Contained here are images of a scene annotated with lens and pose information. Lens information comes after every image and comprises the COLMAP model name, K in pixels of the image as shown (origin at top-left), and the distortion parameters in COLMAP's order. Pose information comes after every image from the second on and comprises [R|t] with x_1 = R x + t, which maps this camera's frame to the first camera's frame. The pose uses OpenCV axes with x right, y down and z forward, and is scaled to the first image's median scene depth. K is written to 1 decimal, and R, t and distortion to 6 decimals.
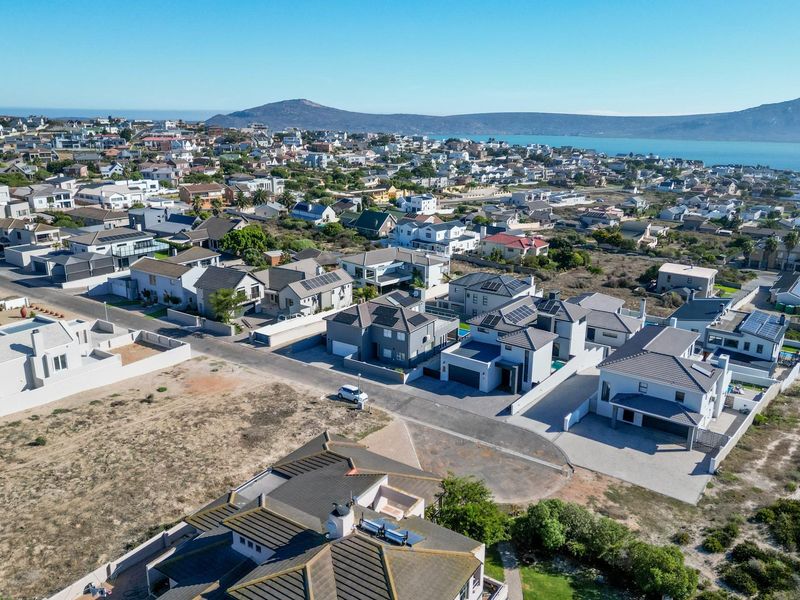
lens RADIAL K [[615.6, 0, 400.0], [0, 615.6, 300.0], [0, 0, 1]] dist [0.052563, -0.002297]
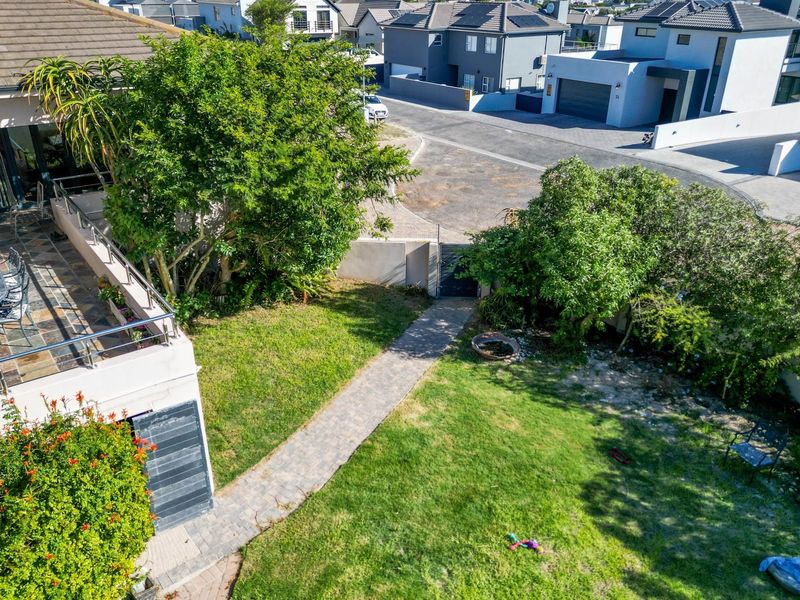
lens RADIAL K [[615.6, 0, 400.0], [0, 615.6, 300.0], [0, 0, 1]] dist [0.052563, -0.002297]
pose [[0.939509, 0.148979, -0.308427, 0.151904], [-0.091735, 0.977003, 0.192484, 0.209069], [0.330010, -0.152547, 0.931570, 0.438594]]
